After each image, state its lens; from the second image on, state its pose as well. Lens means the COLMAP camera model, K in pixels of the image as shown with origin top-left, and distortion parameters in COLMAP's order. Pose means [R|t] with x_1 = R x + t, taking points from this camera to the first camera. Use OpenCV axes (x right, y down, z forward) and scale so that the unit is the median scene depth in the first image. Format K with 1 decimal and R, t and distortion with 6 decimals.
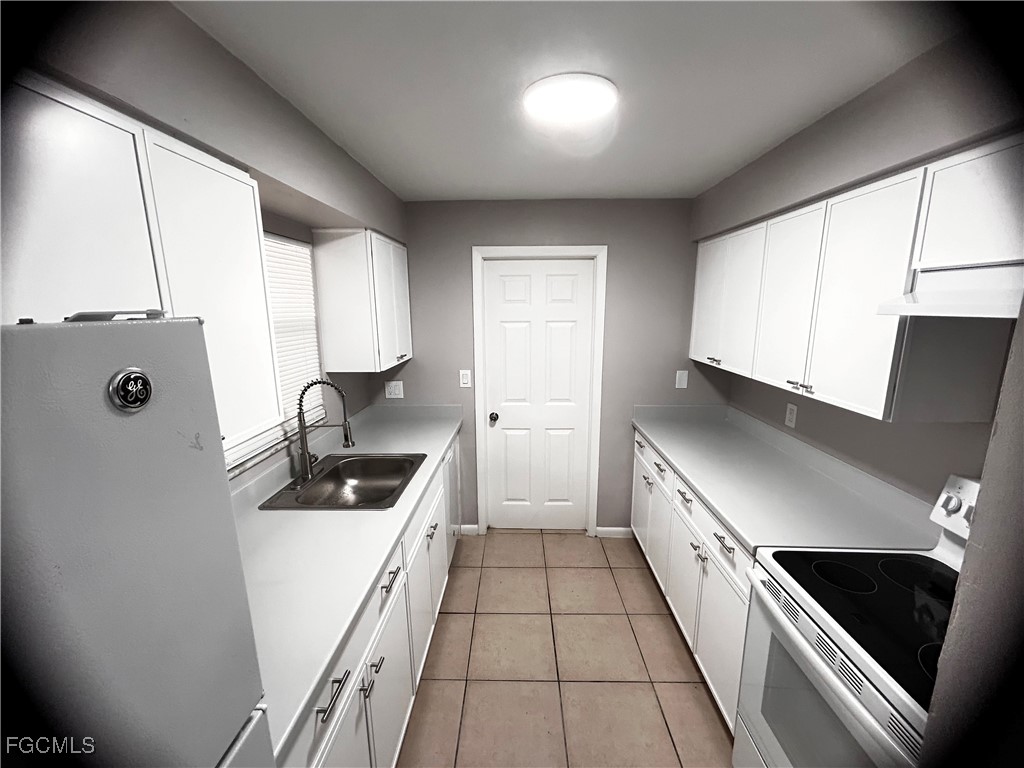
lens RADIAL K [[412.3, 0, 510.0], [0, 412.3, 384.6], [0, 0, 1]] dist [0.001764, 0.000150]
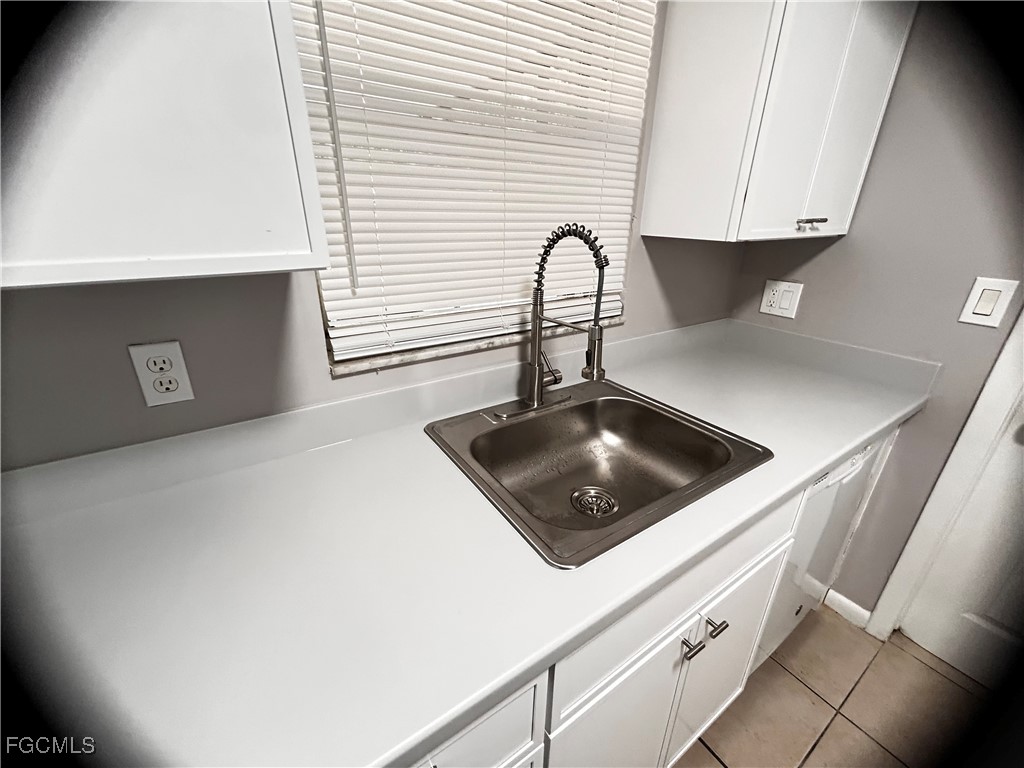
lens RADIAL K [[415.2, 0, 509.7], [0, 415.2, 385.5], [0, 0, 1]] dist [-0.007317, 0.000320]
pose [[0.572534, 0.331172, -0.750020, -0.067615], [-0.167415, 0.942739, 0.288469, 0.031061], [0.802606, -0.039594, 0.595194, 0.559139]]
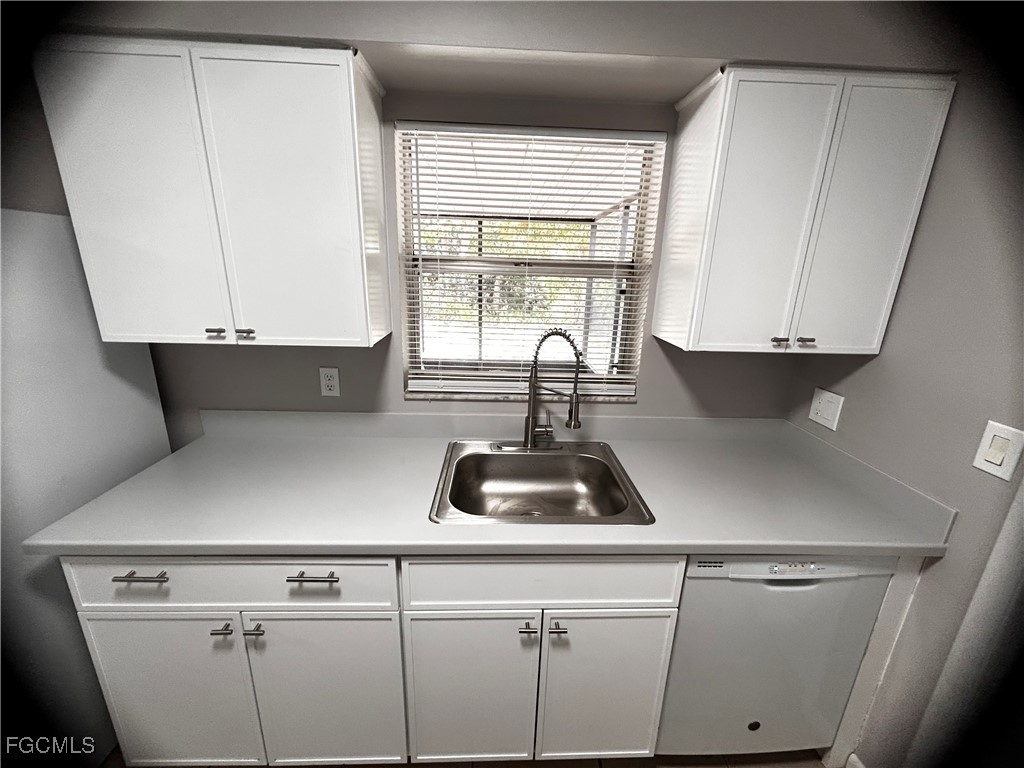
lens RADIAL K [[415.4, 0, 512.0], [0, 415.4, 384.0], [0, 0, 1]] dist [0.016571, 0.000080]
pose [[0.076471, 0.289114, -0.954235, 0.237410], [-0.217895, 0.938751, 0.266961, -0.094937], [0.972972, 0.187509, 0.134784, 0.747822]]
